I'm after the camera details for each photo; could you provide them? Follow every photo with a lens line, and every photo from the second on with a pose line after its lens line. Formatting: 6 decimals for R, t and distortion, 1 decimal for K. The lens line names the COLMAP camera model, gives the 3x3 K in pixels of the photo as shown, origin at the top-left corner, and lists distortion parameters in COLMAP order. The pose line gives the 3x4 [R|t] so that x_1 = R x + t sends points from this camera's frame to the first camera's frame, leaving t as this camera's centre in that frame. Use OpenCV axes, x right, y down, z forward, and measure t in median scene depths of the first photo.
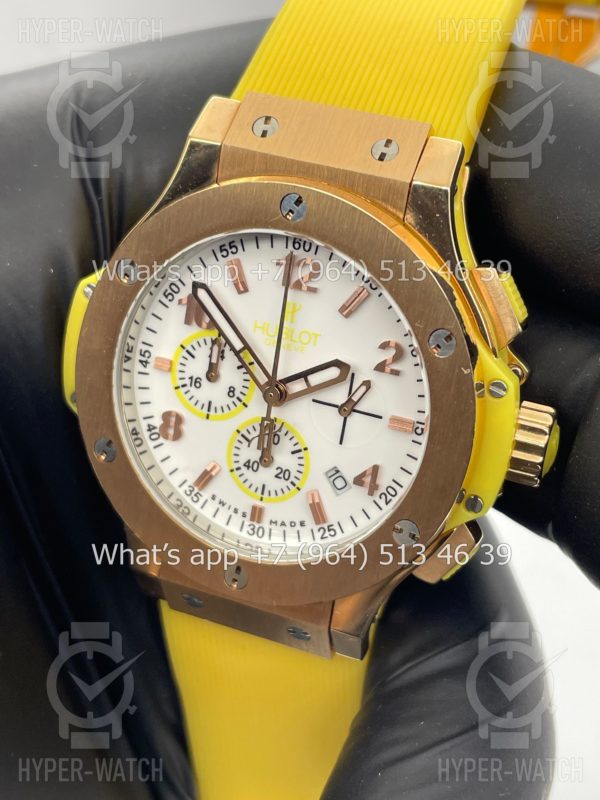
lens RADIAL K [[1251.4, 0, 303.5], [0, 1251.4, 403.9], [0, 0, 1]] dist [0.106224, 0.000000]
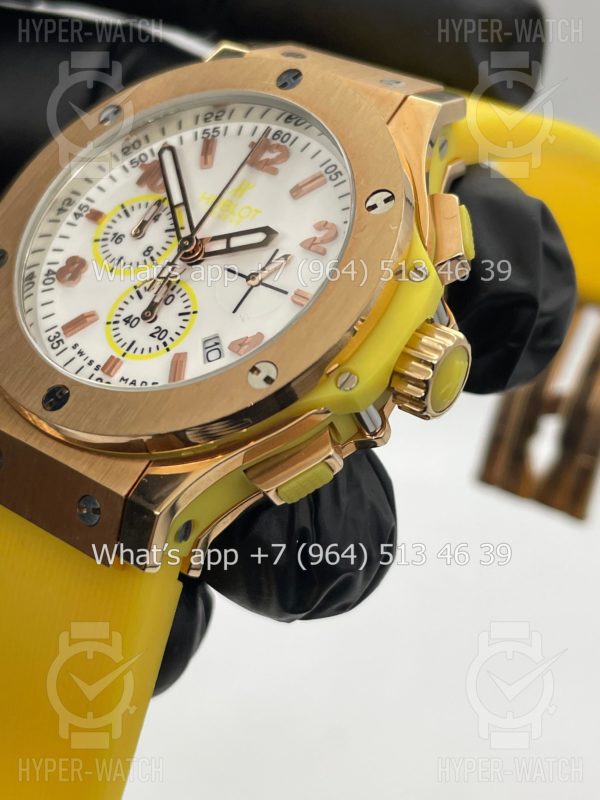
lens RADIAL K [[1251.4, 0, 301.3], [0, 1251.4, 402.0], [0, 0, 1]] dist [0.106224, 0.000000]
pose [[0.919970, 0.362448, -0.149288, 0.226767], [-0.382699, 0.748057, -0.542173, 0.536093], [-0.084833, 0.555916, 0.826899, 0.284104]]
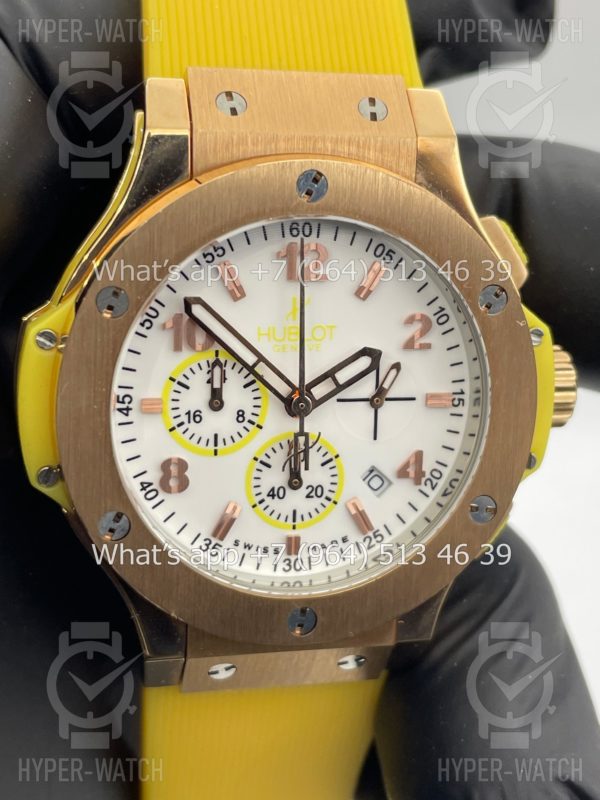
lens RADIAL K [[1251.4, 0, 297.8], [0, 1251.4, 401.1], [0, 0, 1]] dist [0.106224, 0.000000]
pose [[0.832896, -0.242119, 0.497656, -0.450150], [0.247705, 0.967216, 0.056000, -0.058023], [-0.494899, 0.076630, 0.865565, 0.238157]]
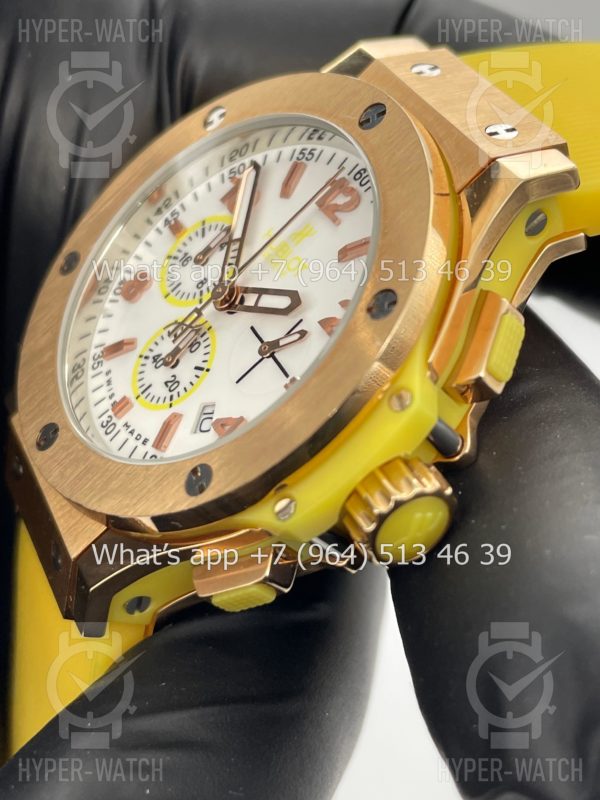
lens RADIAL K [[1251.4, 0, 298.4], [0, 1251.4, 395.5], [0, 0, 1]] dist [0.106224, 0.000000]
pose [[0.692809, 0.574059, -0.436431, 0.407340], [-0.692314, 0.698839, -0.179793, 0.152712], [0.201783, 0.426710, 0.881591, 0.291046]]
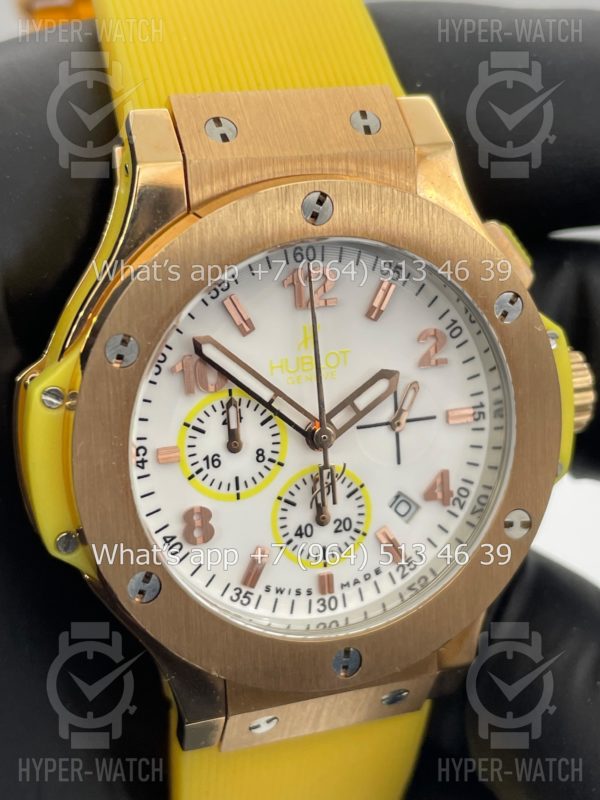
lens RADIAL K [[1251.4, 0, 296.1], [0, 1251.4, 398.7], [0, 0, 1]] dist [0.106224, 0.000000]
pose [[0.763046, -0.321520, 0.560700, -0.485263], [0.343988, 0.936446, 0.068856, -0.092342], [-0.547204, 0.140334, 0.825151, 0.311331]]
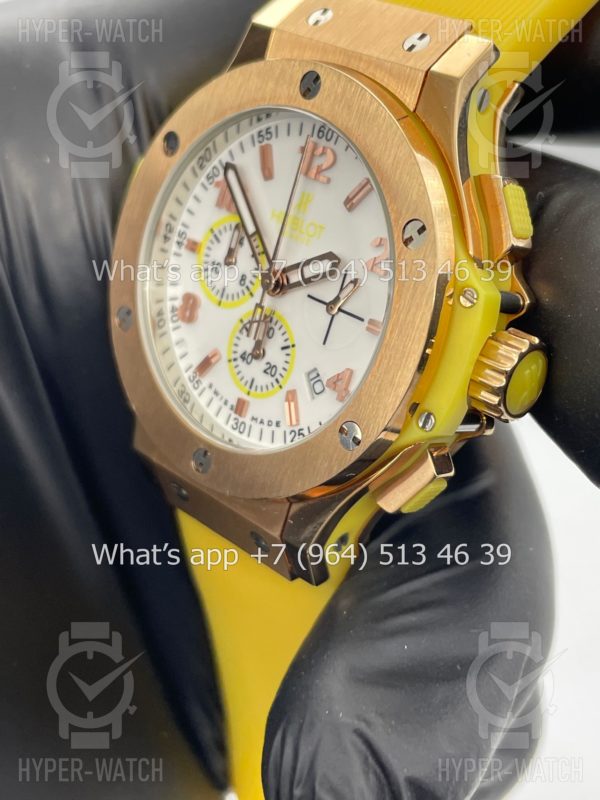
lens RADIAL K [[1251.4, 0, 302.2], [0, 1251.4, 397.0], [0, 0, 1]] dist [0.106224, 0.000000]
pose [[0.920921, 0.193601, -0.338266, 0.339536], [-0.231757, 0.969808, -0.075897, 0.144822], [0.313360, 0.148290, 0.937985, 0.099142]]
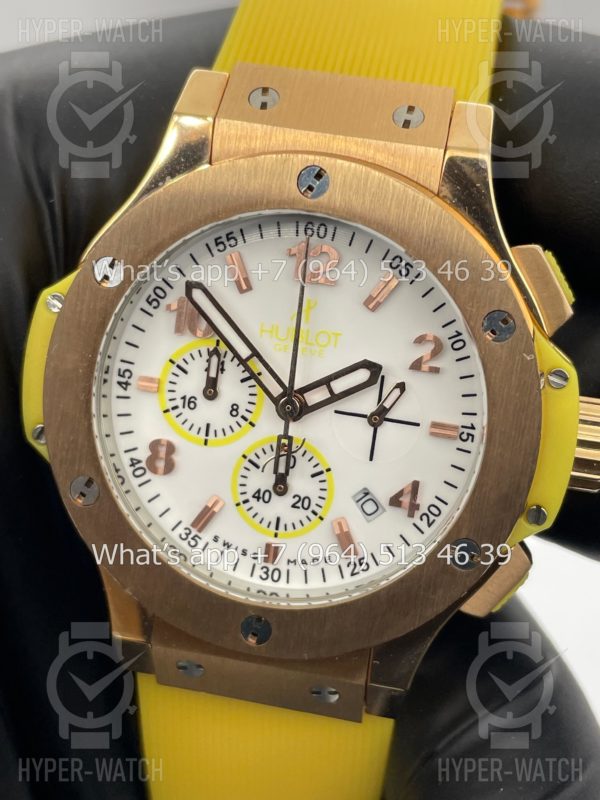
lens RADIAL K [[1251.4, 0, 302.5], [0, 1251.4, 400.8], [0, 0, 1]] dist [0.106224, 0.000000]
pose [[0.982821, -0.056602, 0.175668, -0.161450], [0.072864, 0.993492, -0.087547, 0.061988], [-0.169569, 0.098843, 0.980549, 0.158481]]
